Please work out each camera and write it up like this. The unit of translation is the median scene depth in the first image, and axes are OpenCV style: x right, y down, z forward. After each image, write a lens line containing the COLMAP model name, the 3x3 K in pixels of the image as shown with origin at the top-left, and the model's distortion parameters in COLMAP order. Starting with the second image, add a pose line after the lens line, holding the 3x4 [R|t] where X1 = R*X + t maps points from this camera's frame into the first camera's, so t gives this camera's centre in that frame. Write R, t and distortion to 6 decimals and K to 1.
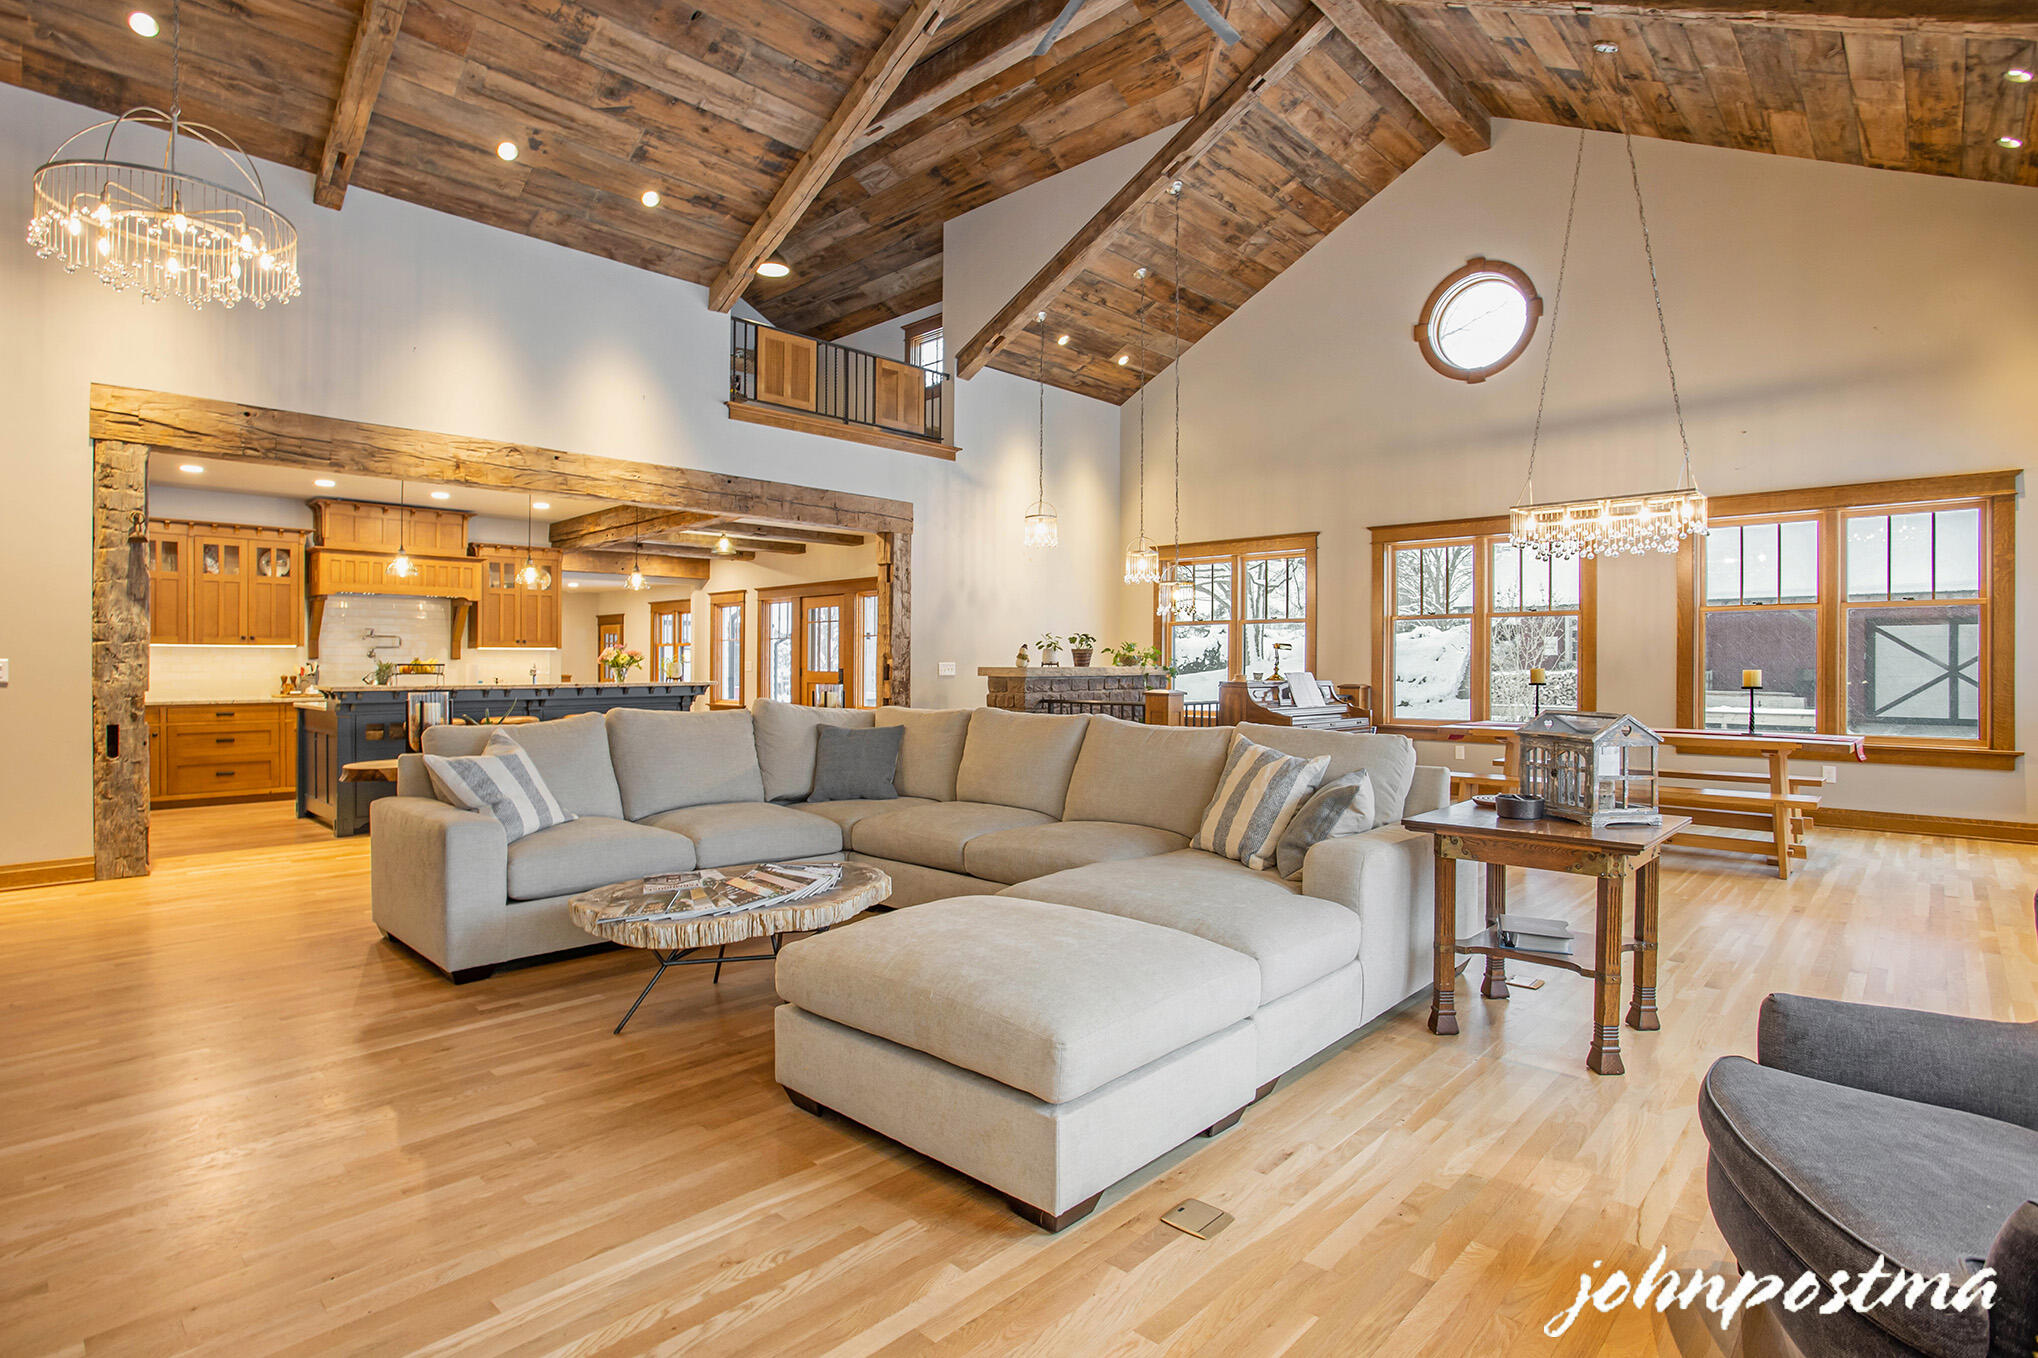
lens RADIAL K [[1005.0, 0, 1011.8], [0, 1005.0, 670.9], [0, 0, 1]] dist [-0.038764, 0.017456]
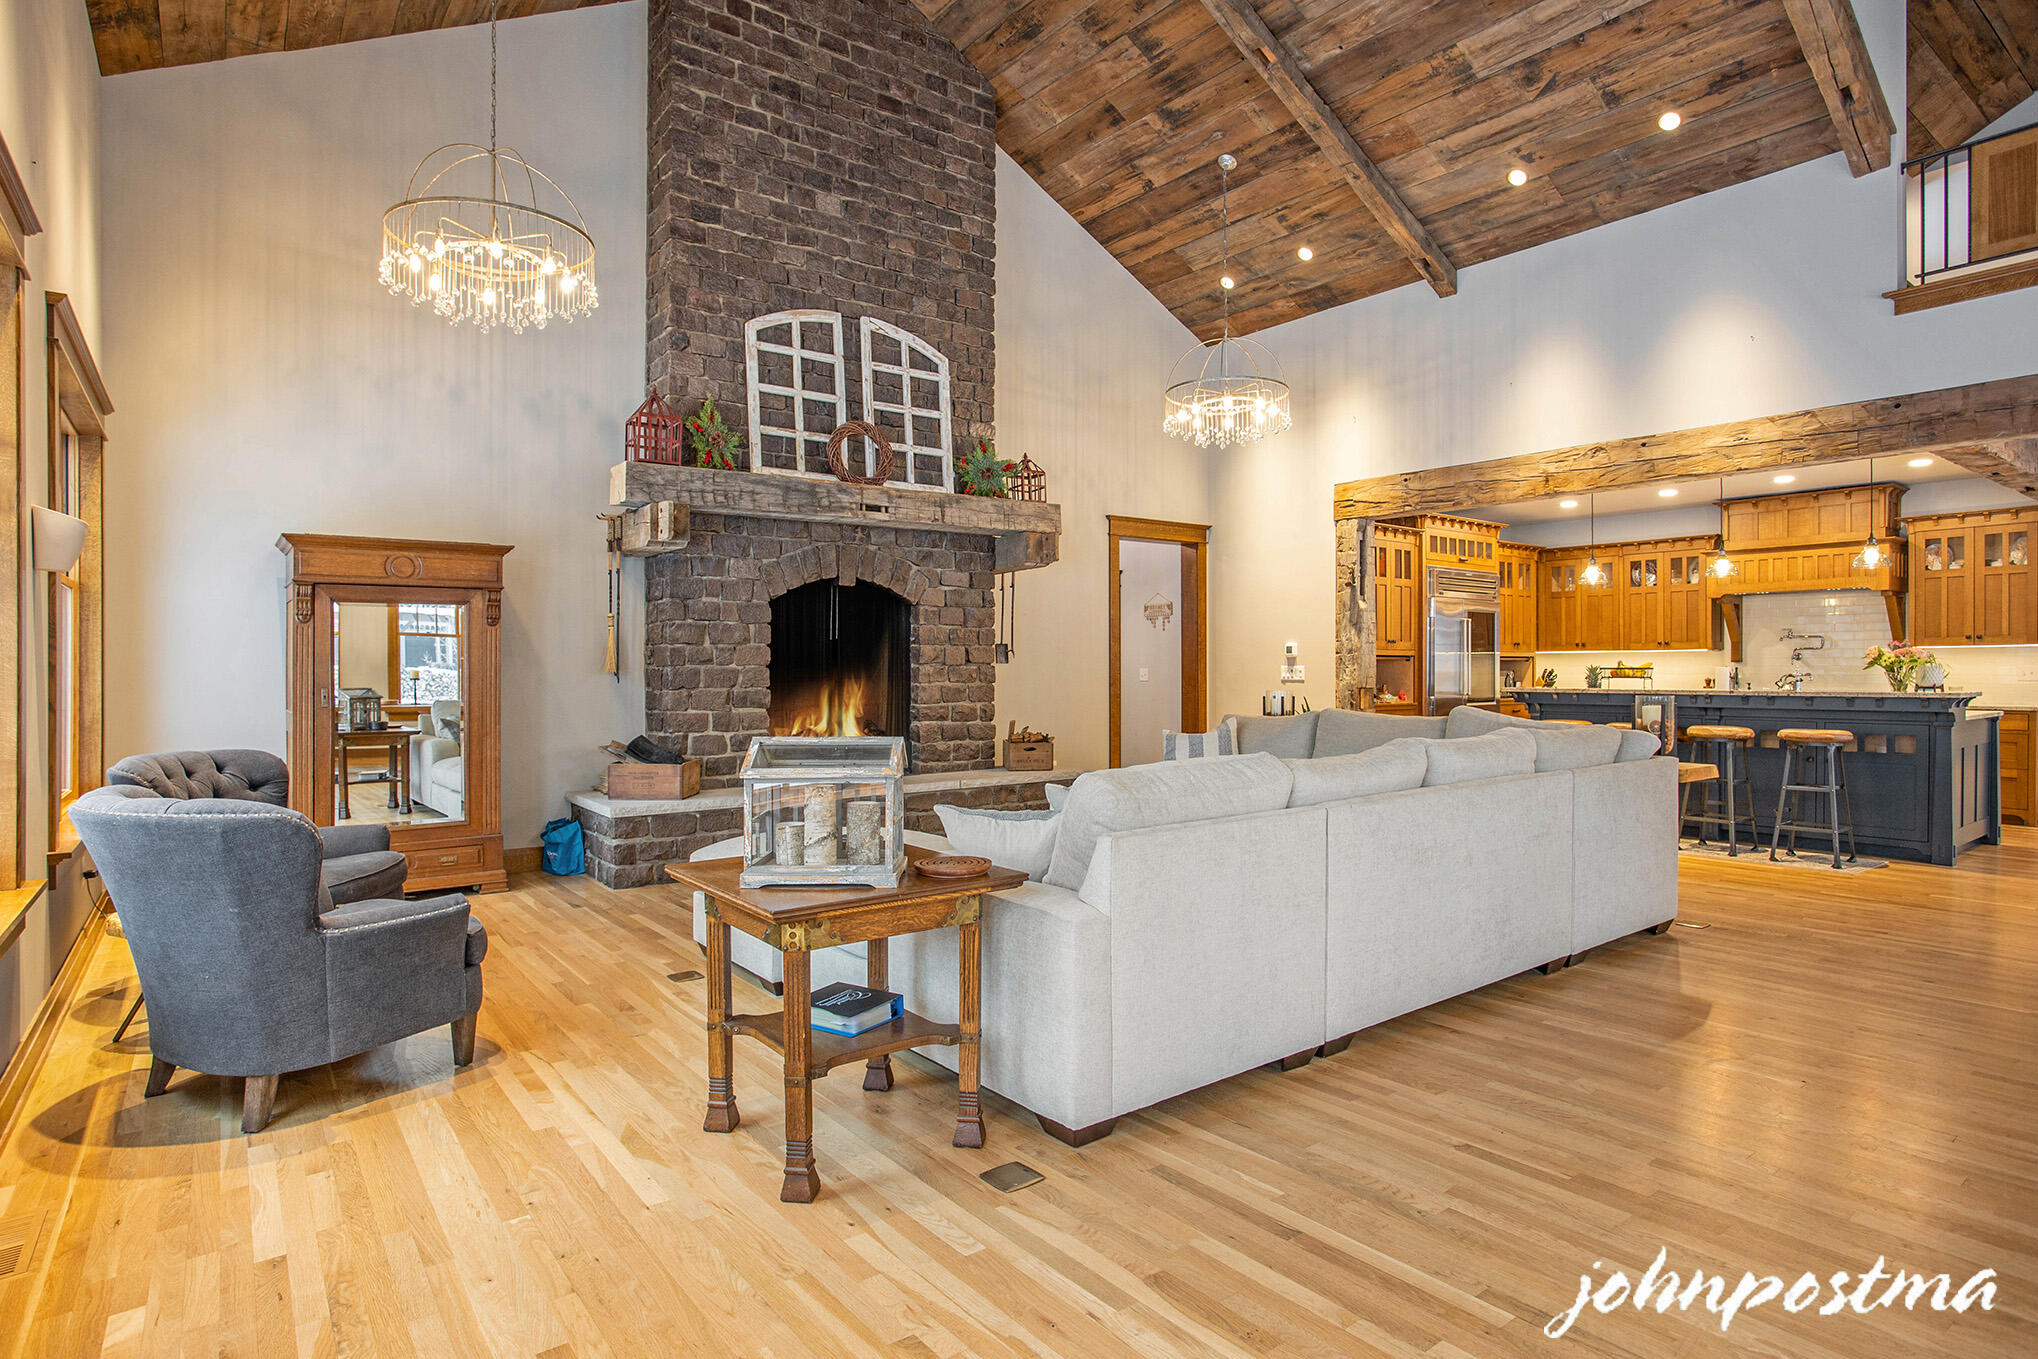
lens RADIAL K [[1125.5, 0, 1027.2], [0, 1125.5, 671.9], [0, 0, 1]] dist [-0.024826, 0.001424]
pose [[-0.160575, 0.006012, -0.987005, 0.679077], [-0.005986, 0.999957, 0.007065, -0.007554], [0.987005, 0.007043, -0.160532, 0.625693]]
